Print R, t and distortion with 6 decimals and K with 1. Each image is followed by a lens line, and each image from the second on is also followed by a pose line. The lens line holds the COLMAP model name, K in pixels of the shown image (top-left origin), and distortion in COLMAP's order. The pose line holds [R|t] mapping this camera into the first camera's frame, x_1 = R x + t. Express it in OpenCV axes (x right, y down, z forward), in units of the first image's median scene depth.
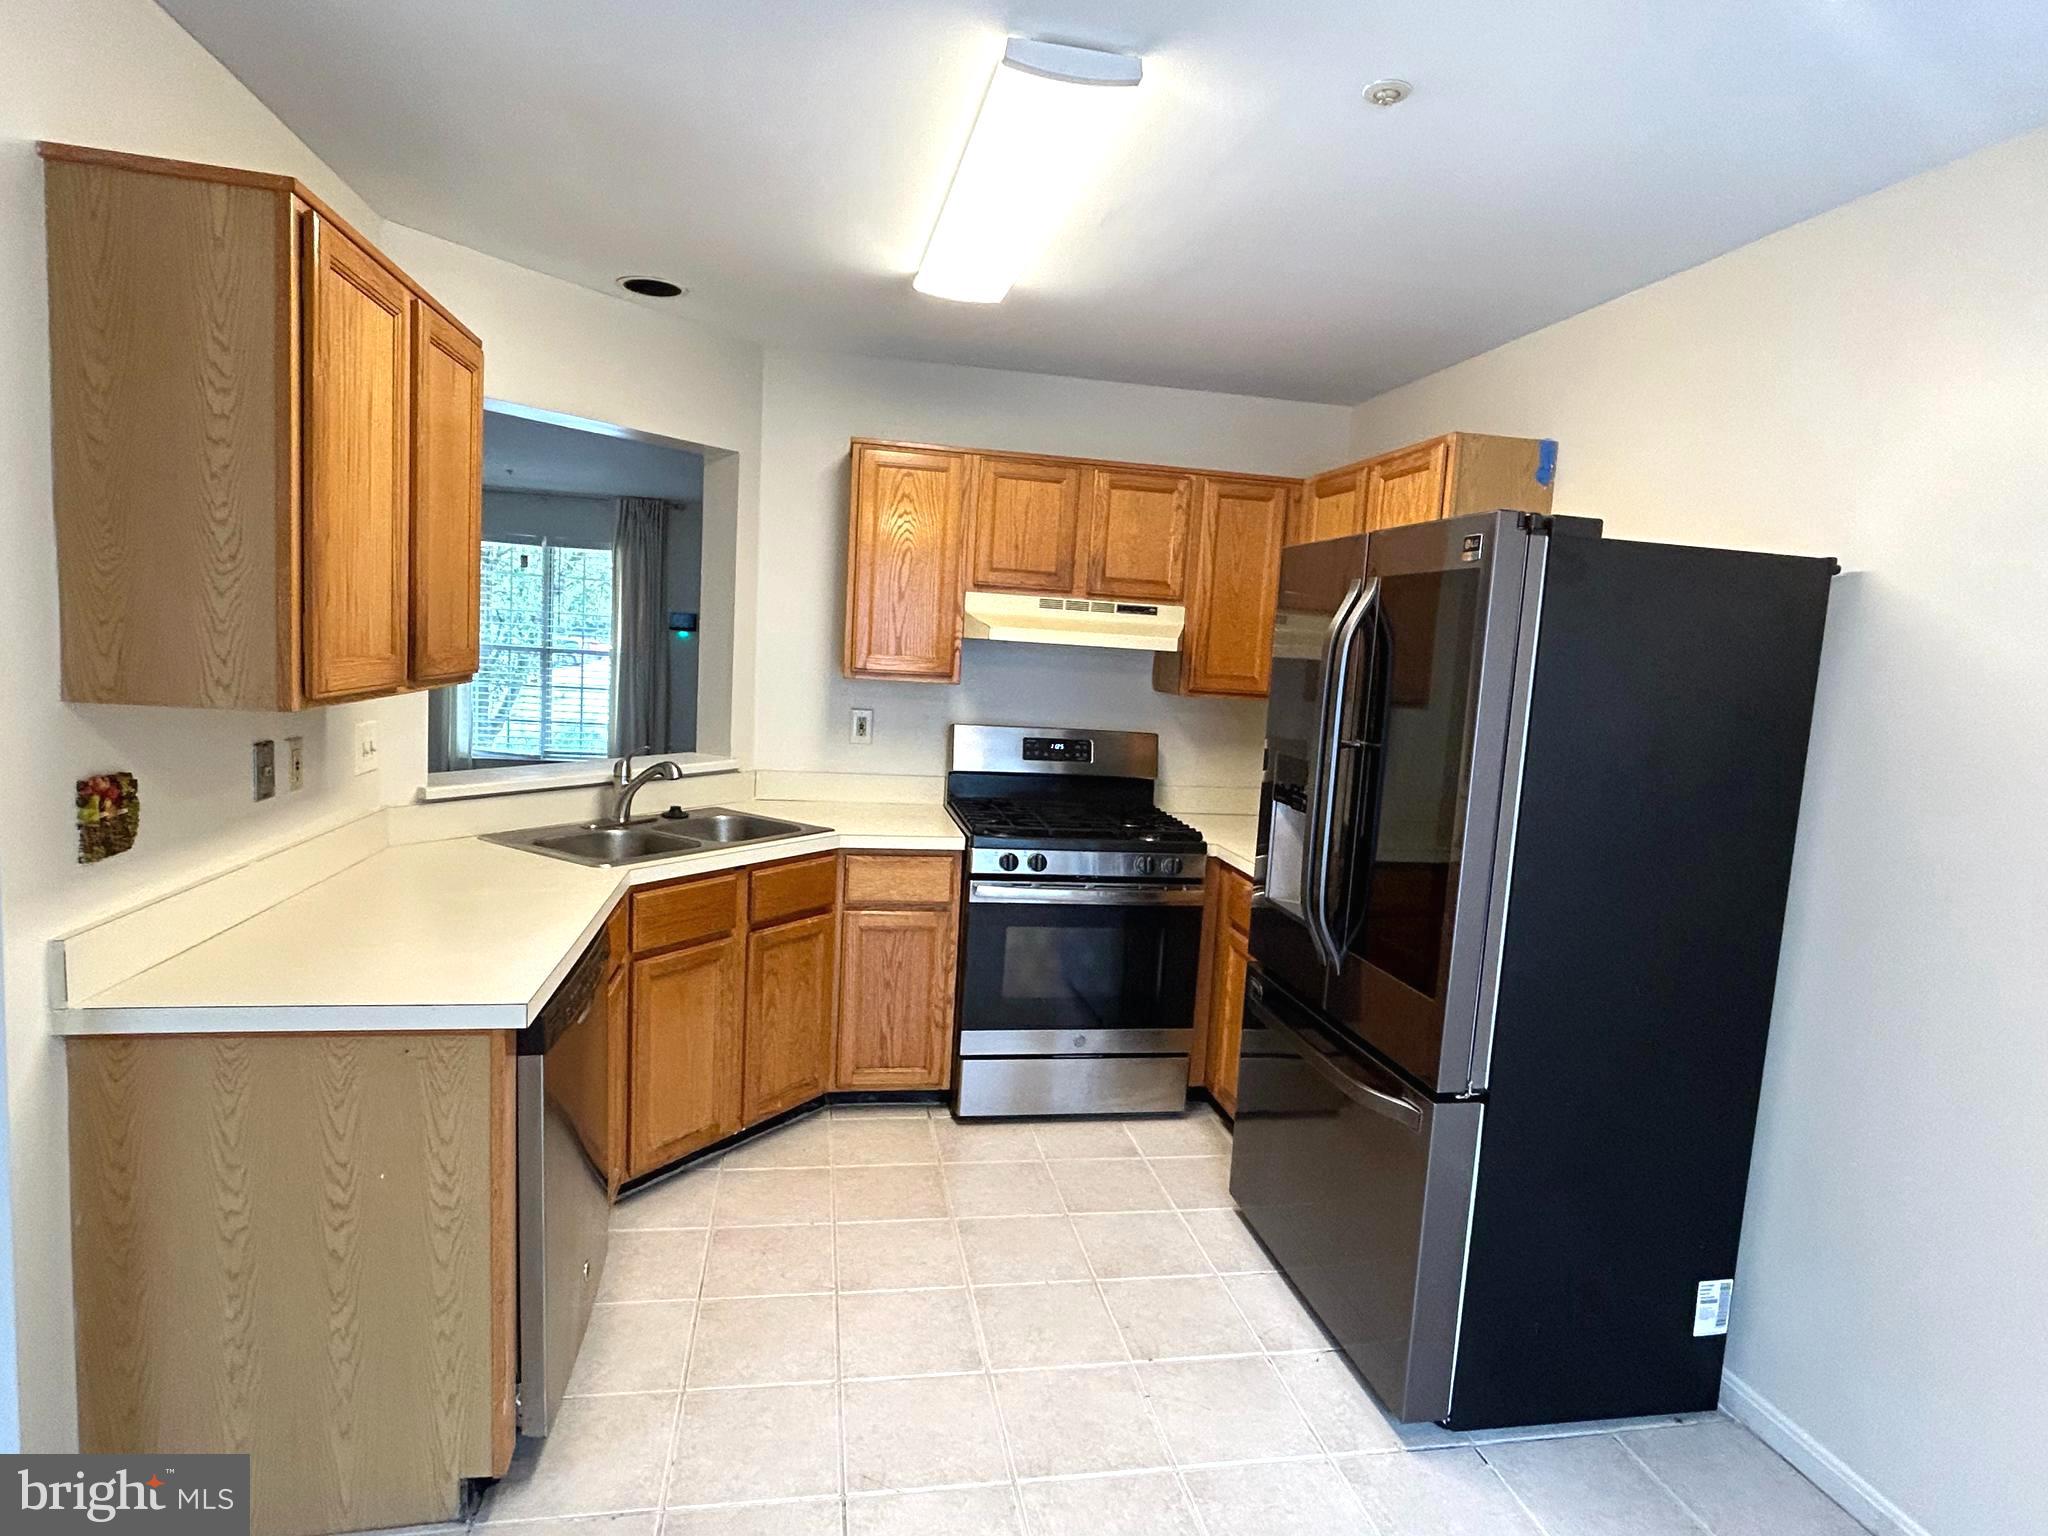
lens RADIAL K [[1089.4, 0, 1013.4], [0, 1089.4, 765.2], [0, 0, 1]] dist [0.024789, -0.000167]
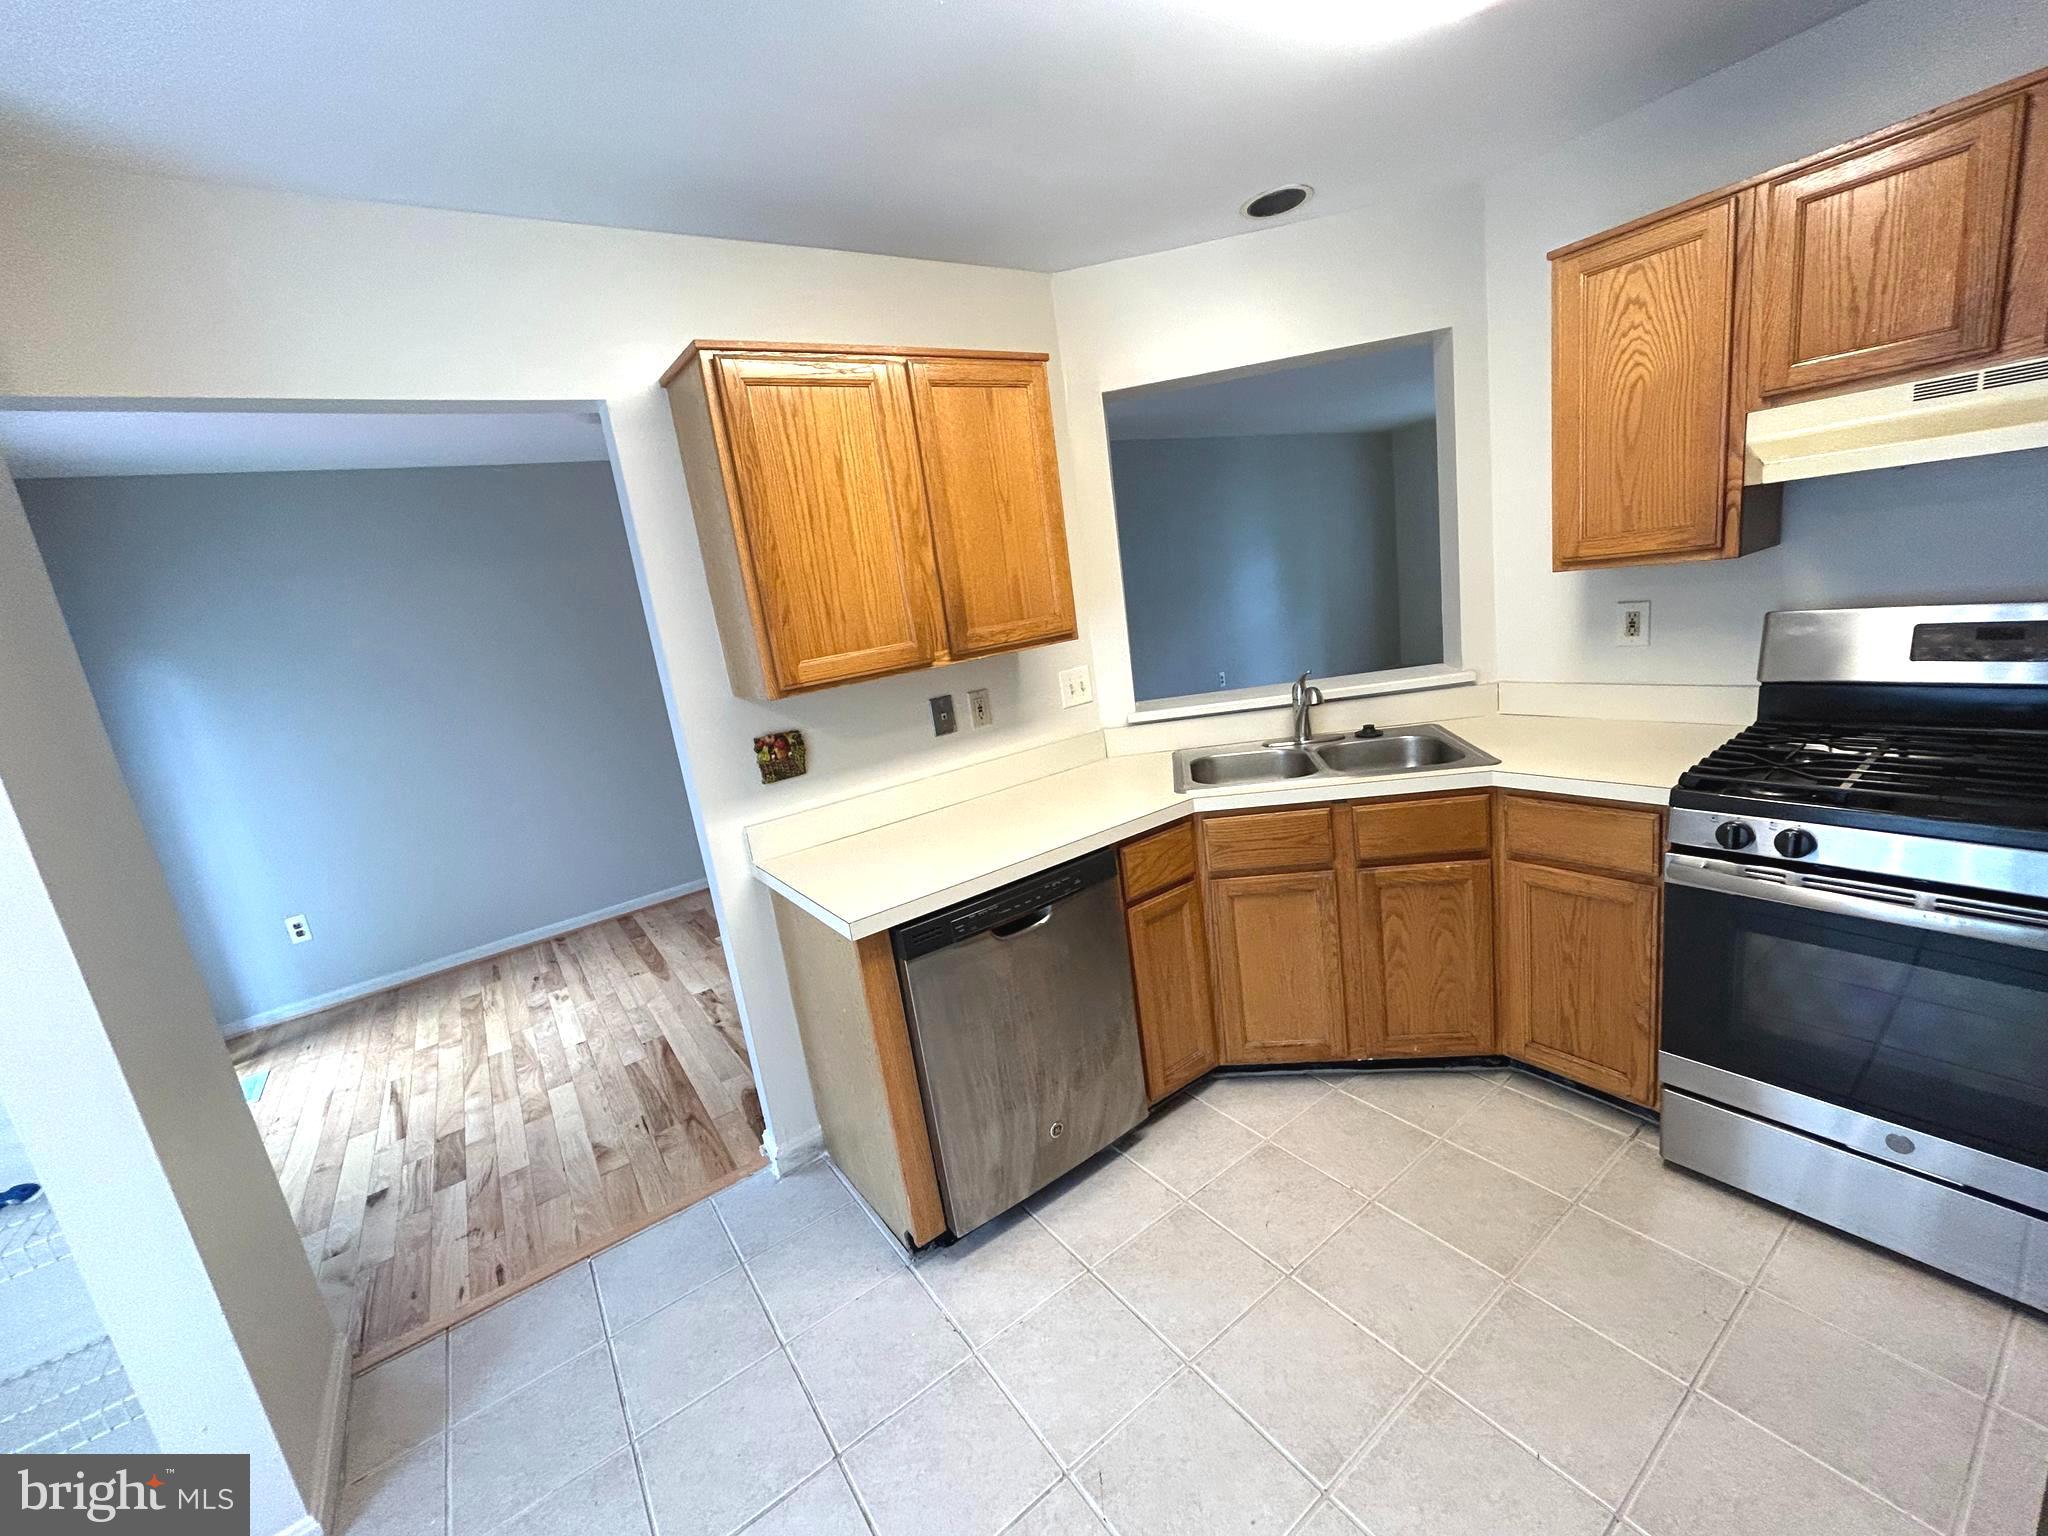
lens RADIAL K [[824.5, 0, 1027.9], [0, 824.5, 763.4], [0, 0, 1]] dist [0.000385, 0.001087]
pose [[0.421615, 0.081651, -0.903091, 0.257405], [0.058382, 0.991427, 0.116894, -0.036022], [0.904894, -0.102009, 0.413233, 0.408965]]
